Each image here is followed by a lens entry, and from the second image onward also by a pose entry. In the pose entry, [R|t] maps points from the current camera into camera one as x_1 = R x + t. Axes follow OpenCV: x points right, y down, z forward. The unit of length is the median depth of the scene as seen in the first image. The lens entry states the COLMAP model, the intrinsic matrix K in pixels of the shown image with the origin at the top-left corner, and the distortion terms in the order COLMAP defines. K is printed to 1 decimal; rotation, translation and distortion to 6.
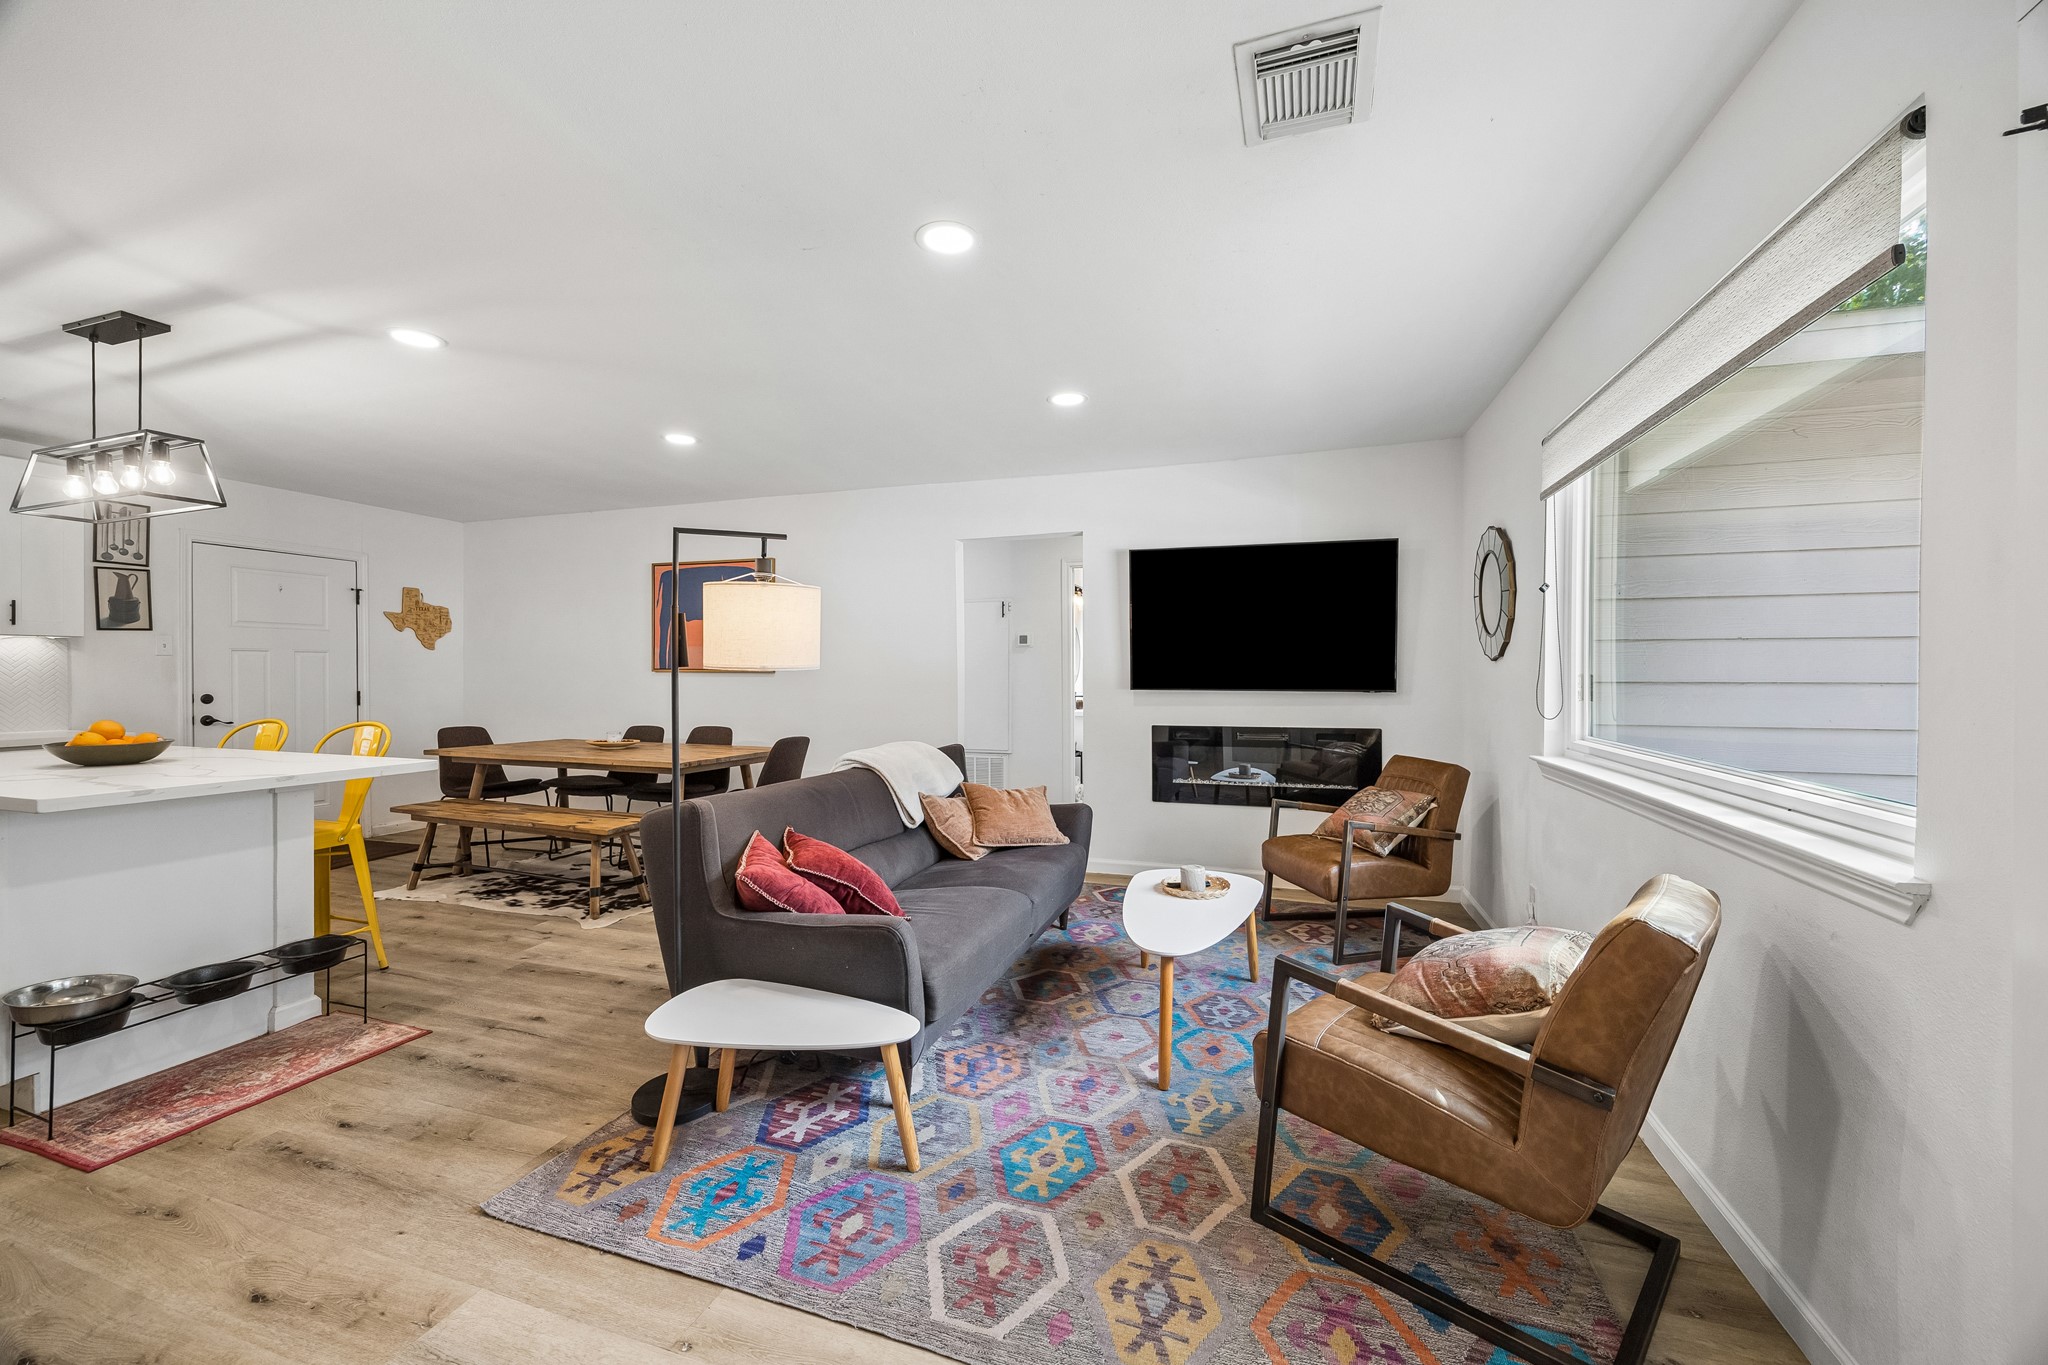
lens RADIAL K [[787.6, 0, 1019.3], [0, 787.6, 678.8], [0, 0, 1]] dist [-0.004636, 0.000954]
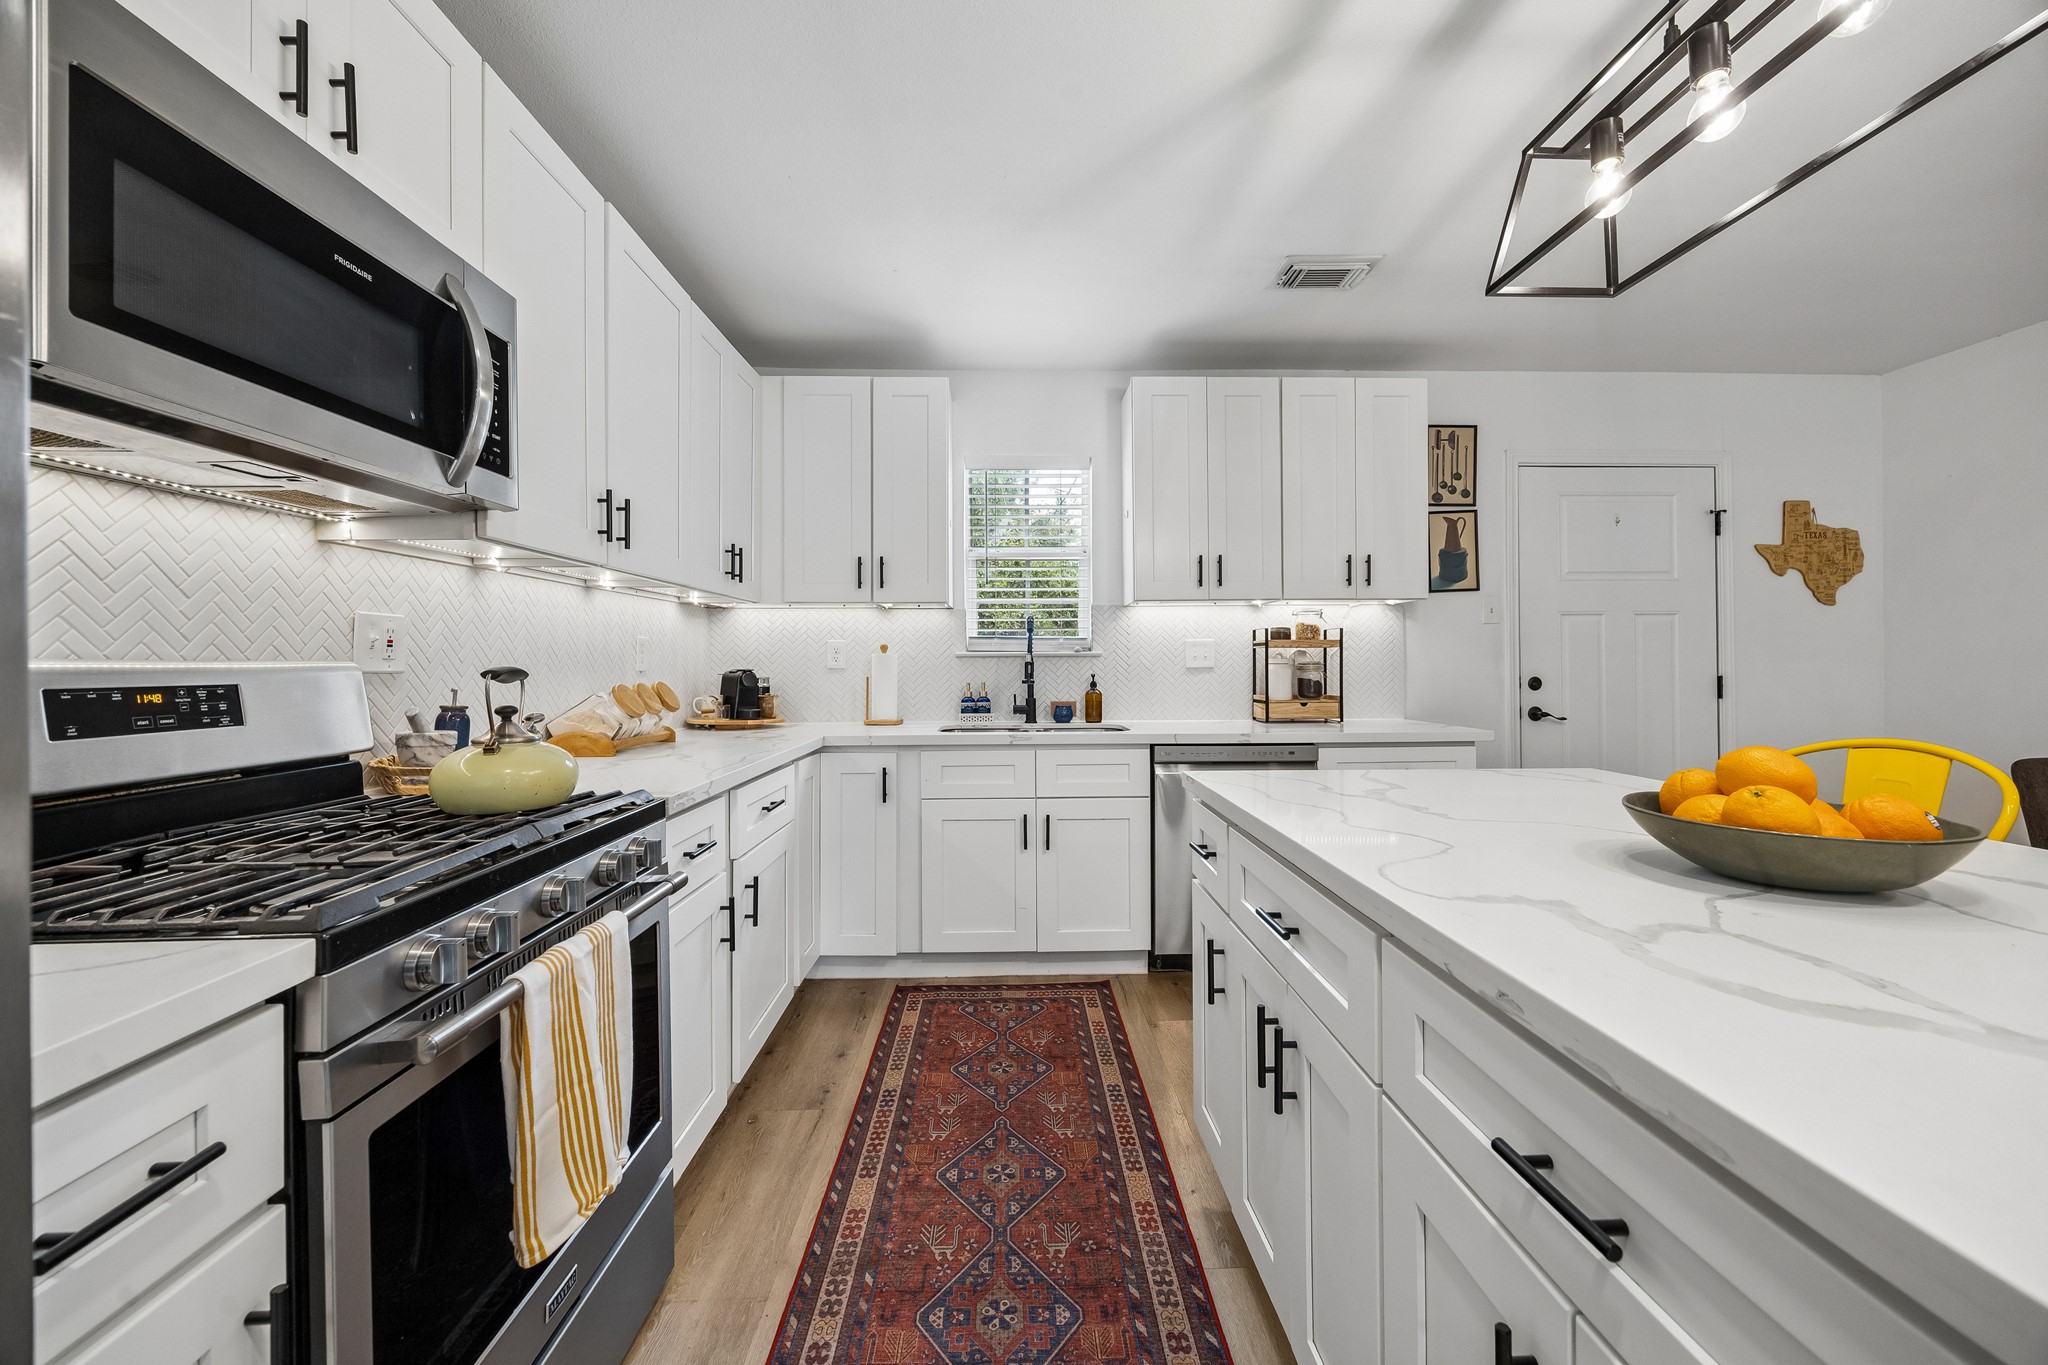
lens RADIAL K [[787.6, 0, 1030.0], [0, 787.6, 655.2], [0, 0, 1]] dist [-0.004636, 0.000954]
pose [[0.348854, -0.010445, -0.937119, -0.568421], [-0.001260, 0.999932, -0.011614, 0.009562], [0.937176, 0.005232, 0.348817, 0.345715]]
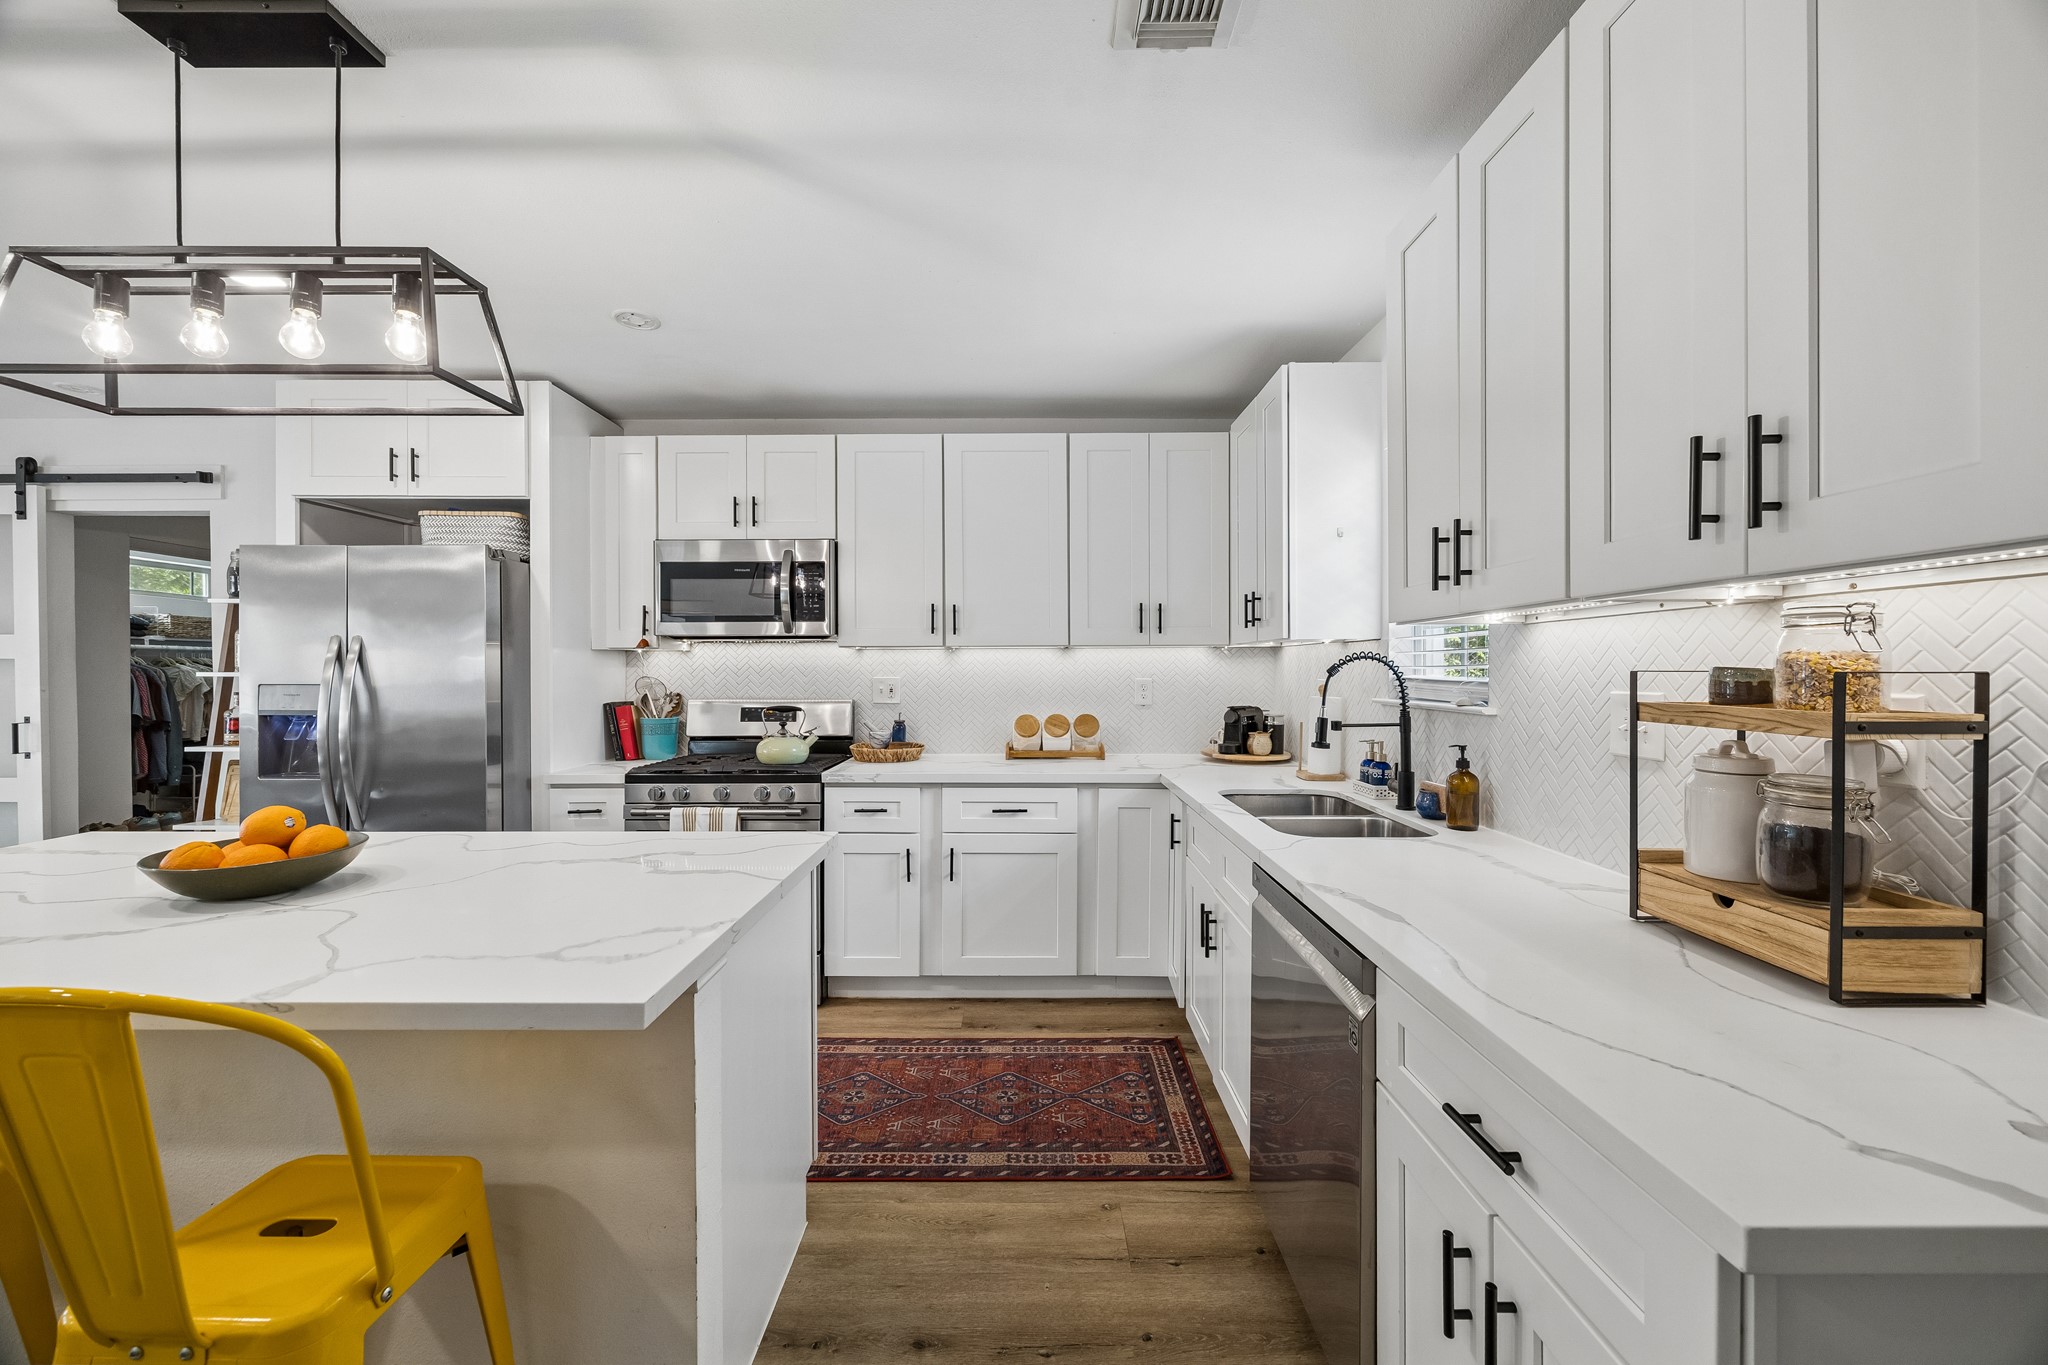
lens RADIAL K [[787.6, 0, 1029.5], [0, 787.6, 677.7], [0, 0, 1]] dist [-0.004636, 0.000954]
pose [[-0.947126, 0.004795, -0.320827, -0.882395], [-0.001044, 0.999837, 0.018023, -0.026566], [0.320861, 0.017404, -0.946966, 0.993847]]
